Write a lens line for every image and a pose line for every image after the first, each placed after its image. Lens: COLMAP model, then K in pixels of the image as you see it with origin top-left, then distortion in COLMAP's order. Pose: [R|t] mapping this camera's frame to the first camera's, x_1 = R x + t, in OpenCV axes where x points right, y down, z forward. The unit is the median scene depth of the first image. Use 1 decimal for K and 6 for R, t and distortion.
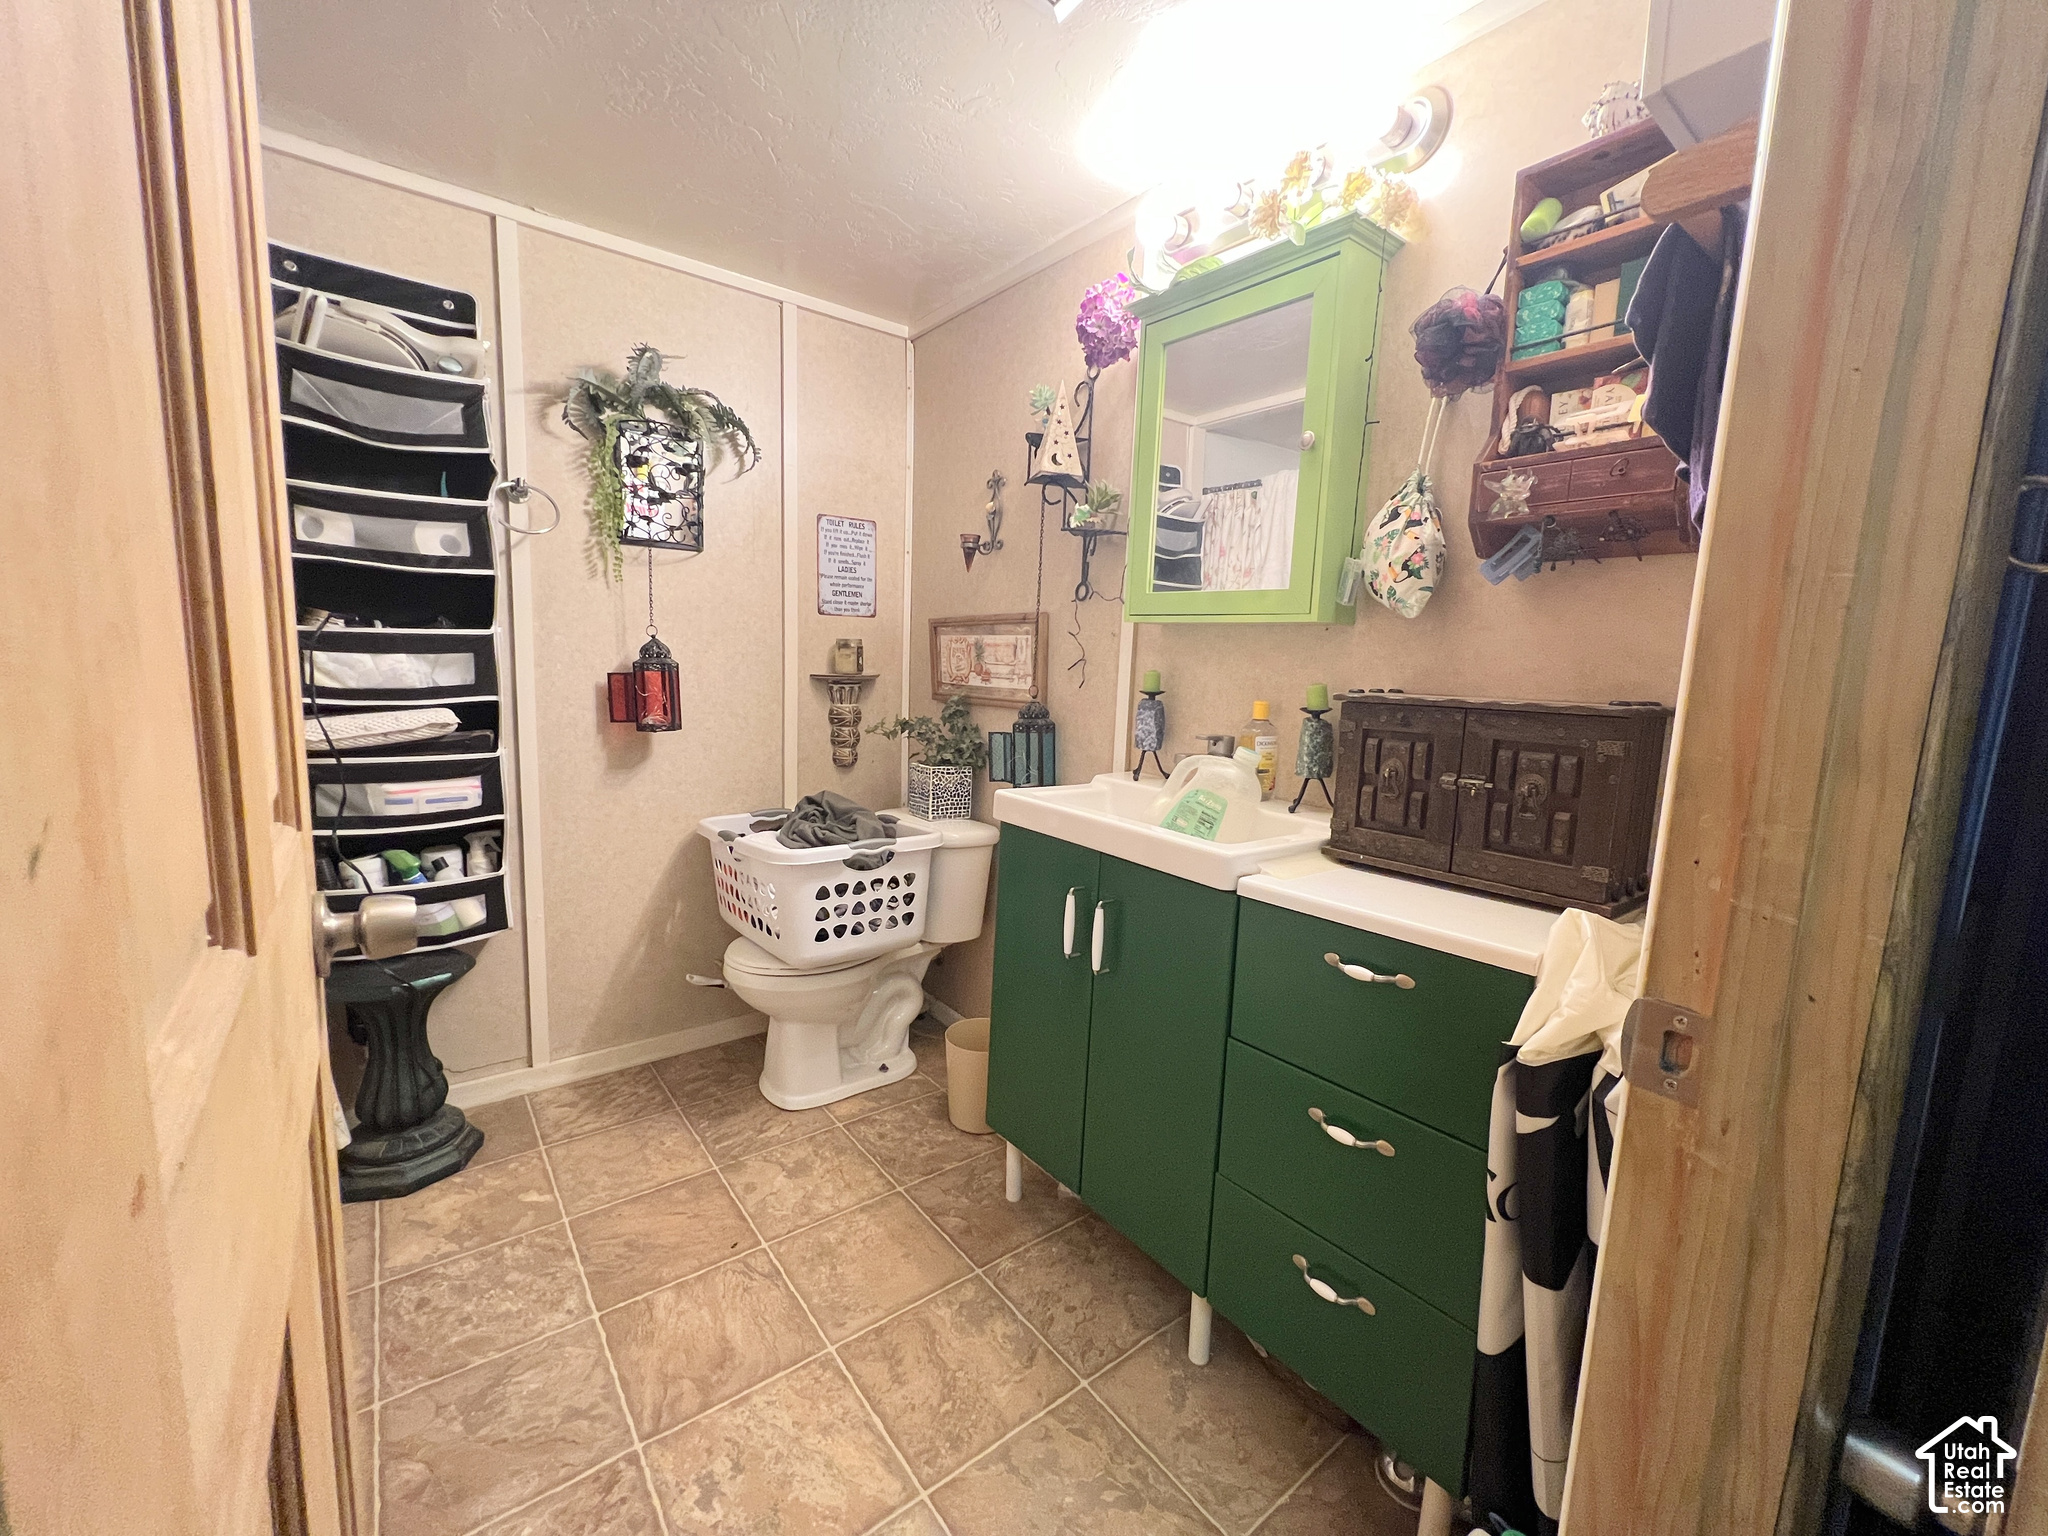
lens RADIAL K [[823.3, 0, 1023.5], [0, 823.3, 771.2], [0, 0, 1]] dist [0.000967, 0.000010]
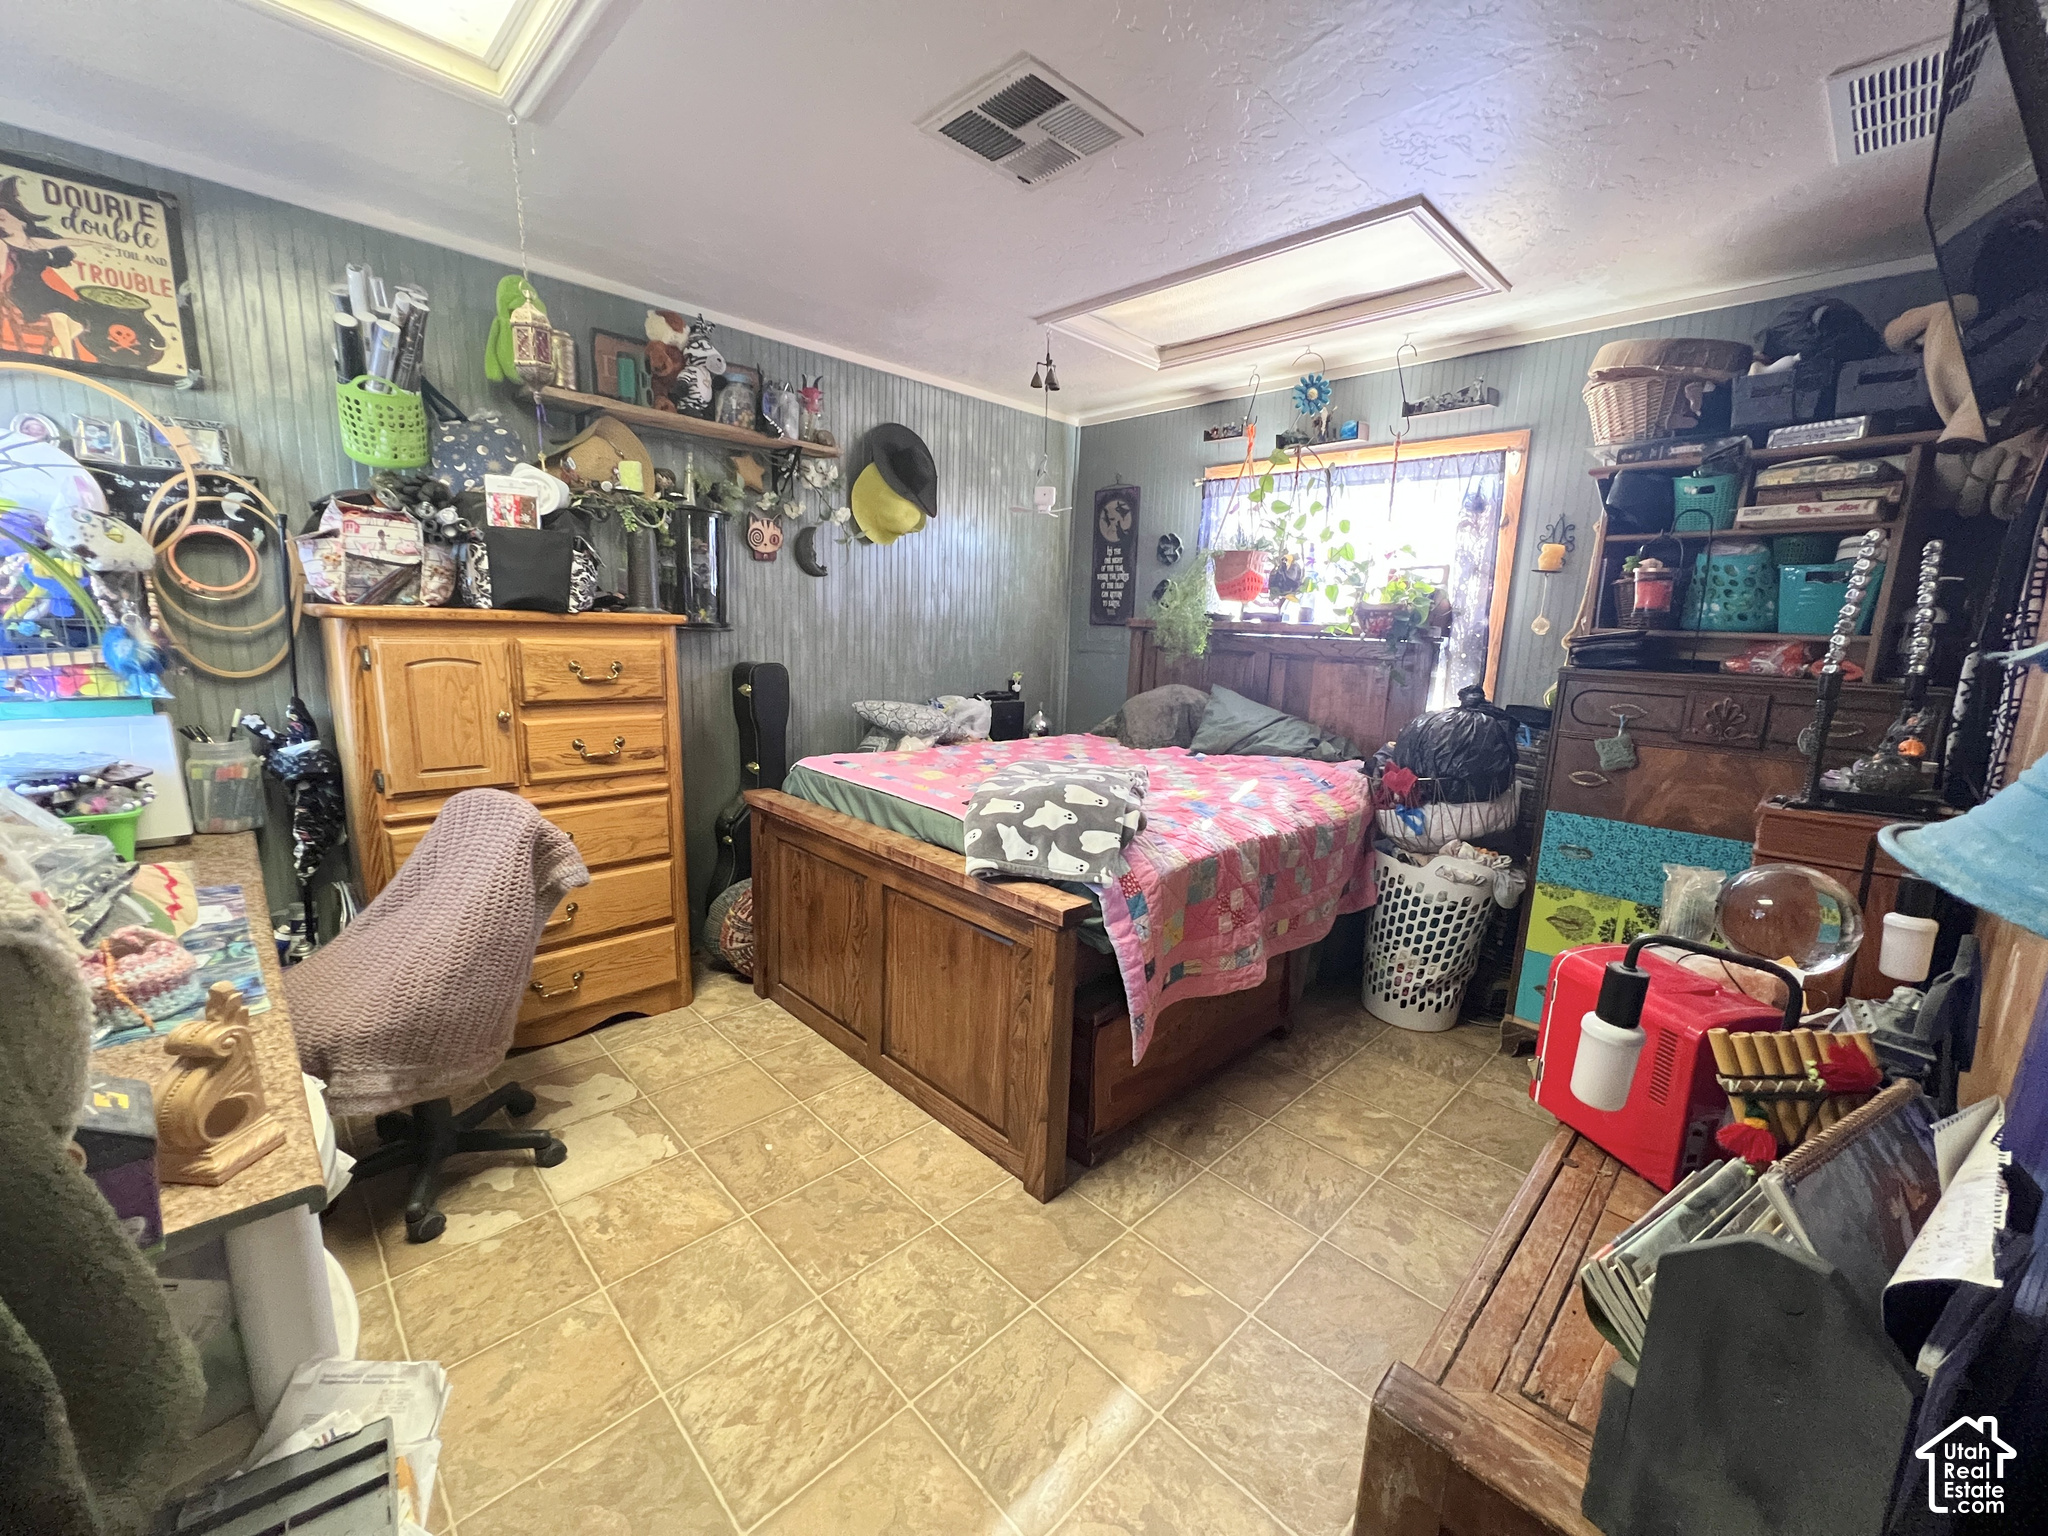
lens RADIAL K [[823.3, 0, 1022.1], [0, 823.3, 765.5], [0, 0, 1]] dist [0.000967, 0.000010]
pose [[0.993932, -0.019235, 0.108303, 0.157773], [0.014126, 0.998760, 0.047740, -0.037448], [-0.109087, -0.045920, 0.992971, -0.375969]]
